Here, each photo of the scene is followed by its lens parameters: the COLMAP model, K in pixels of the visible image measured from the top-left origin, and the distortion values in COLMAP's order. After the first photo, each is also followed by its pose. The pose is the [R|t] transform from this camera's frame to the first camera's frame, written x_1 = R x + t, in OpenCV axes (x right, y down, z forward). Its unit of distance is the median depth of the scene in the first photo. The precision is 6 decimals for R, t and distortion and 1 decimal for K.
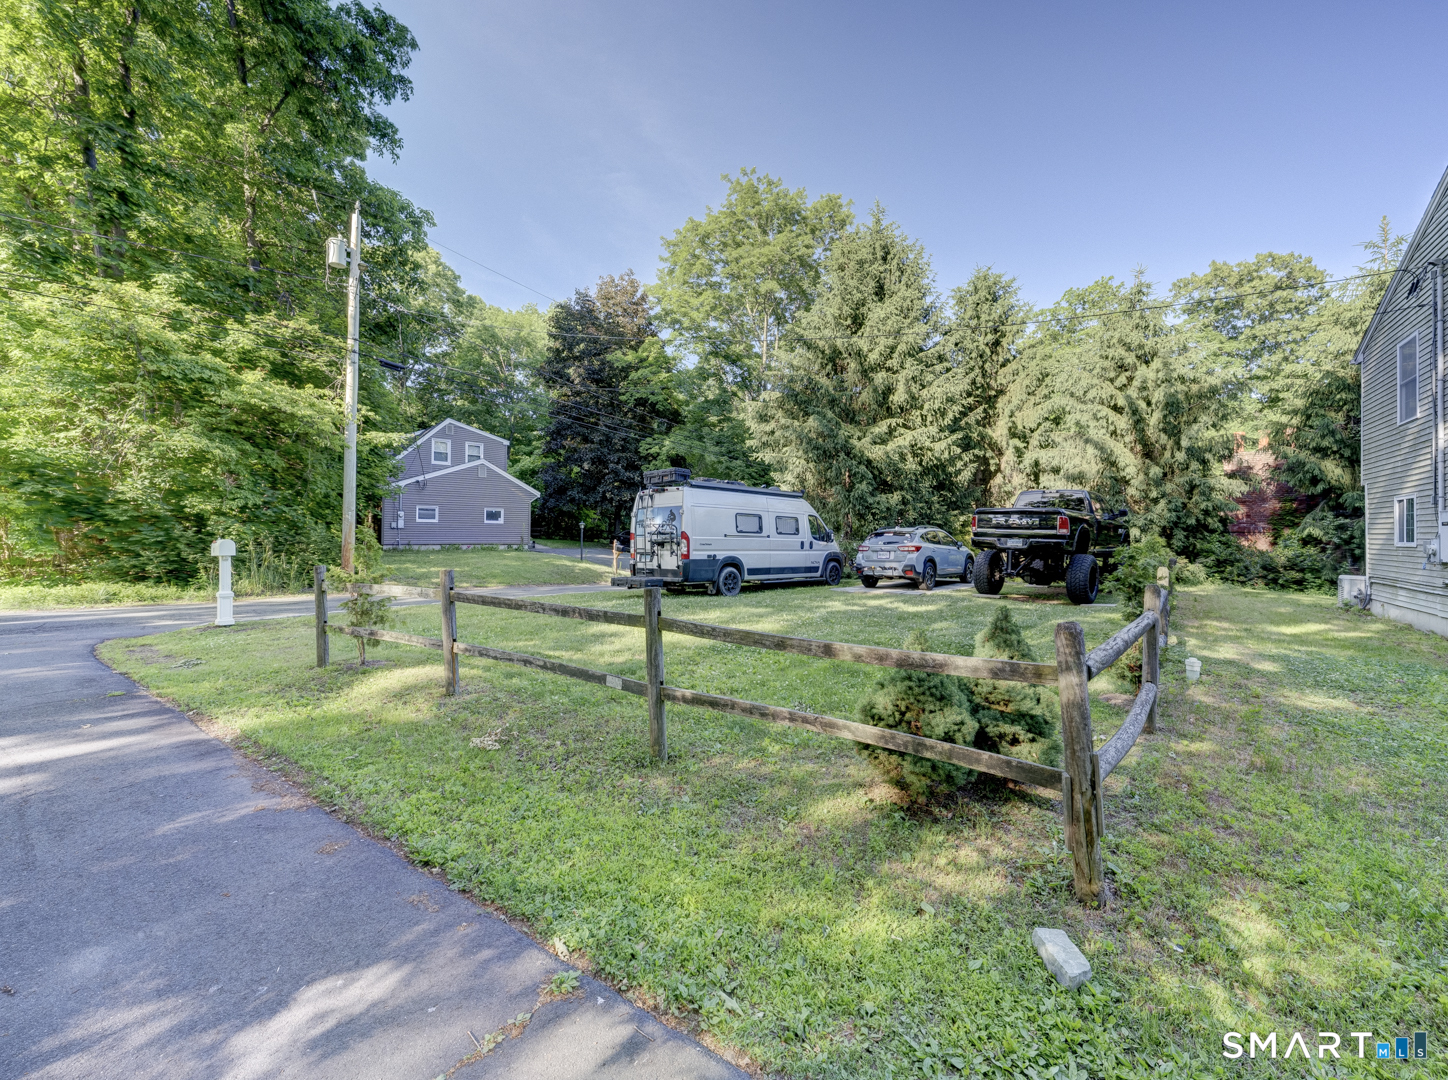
lens RADIAL K [[570.8, 0, 728.0], [0, 570.8, 542.6], [0, 0, 1]] dist [-0.008899, 0.000034]
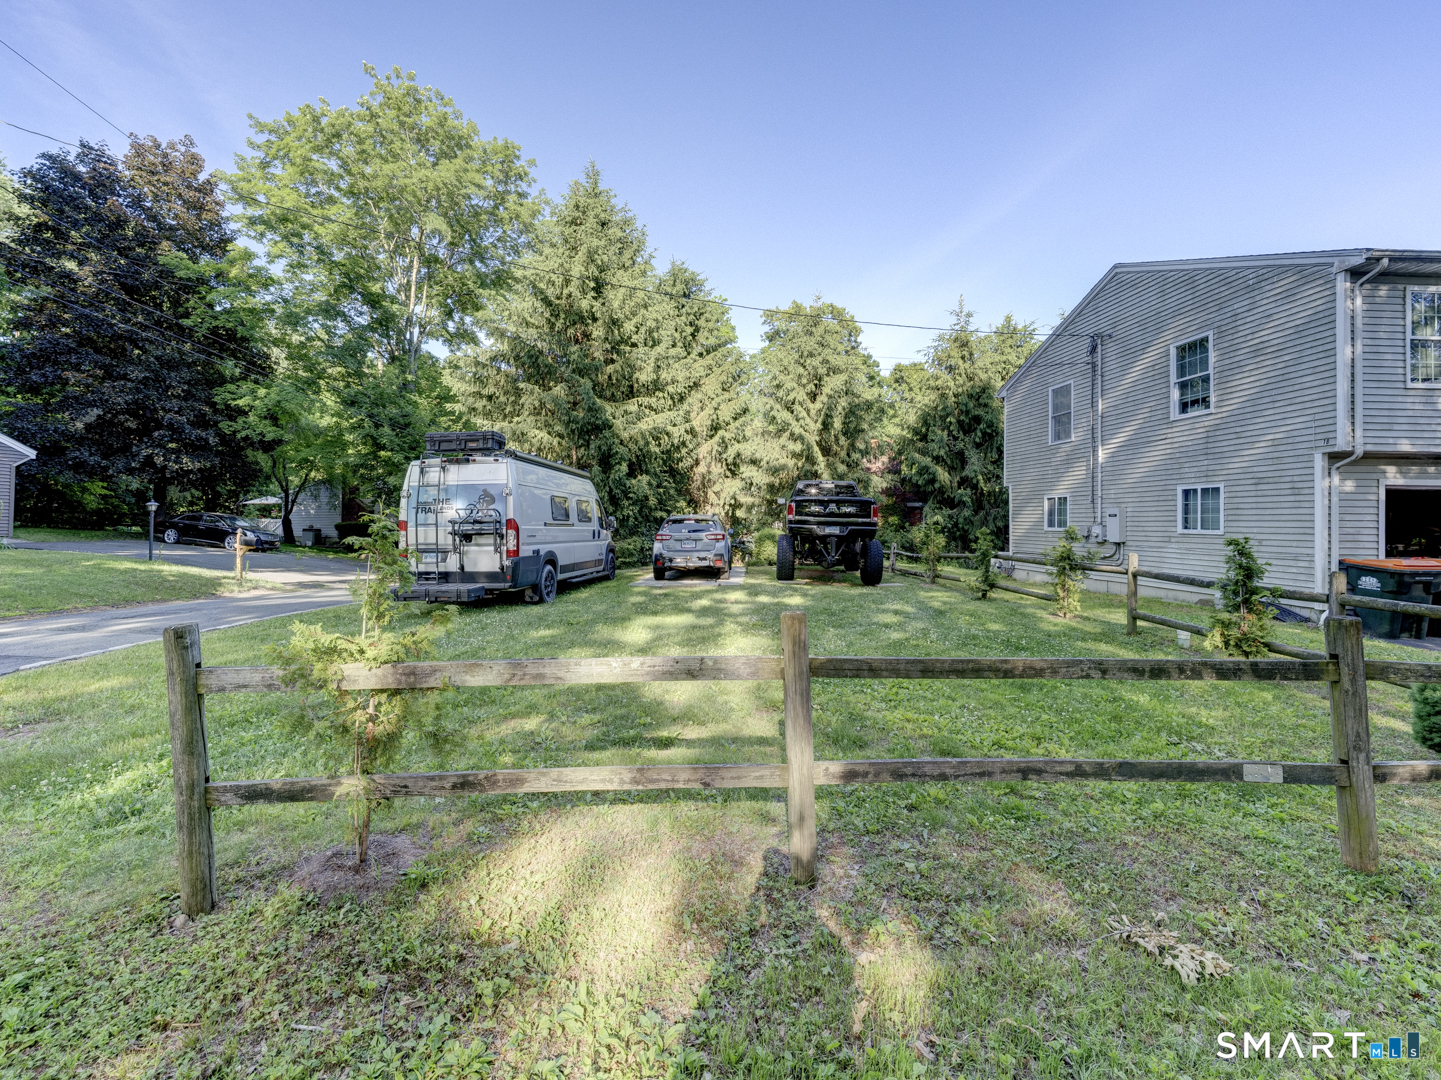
lens RADIAL K [[592.6, 0, 720.2], [0, 592.6, 524.7], [0, 0, 1]] dist [0.012884, 0.000016]
pose [[0.833658, -0.003467, 0.552271, -0.135184], [0.006225, 0.999976, -0.003121, -0.004143], [-0.552246, 0.006040, 0.833659, 0.109984]]
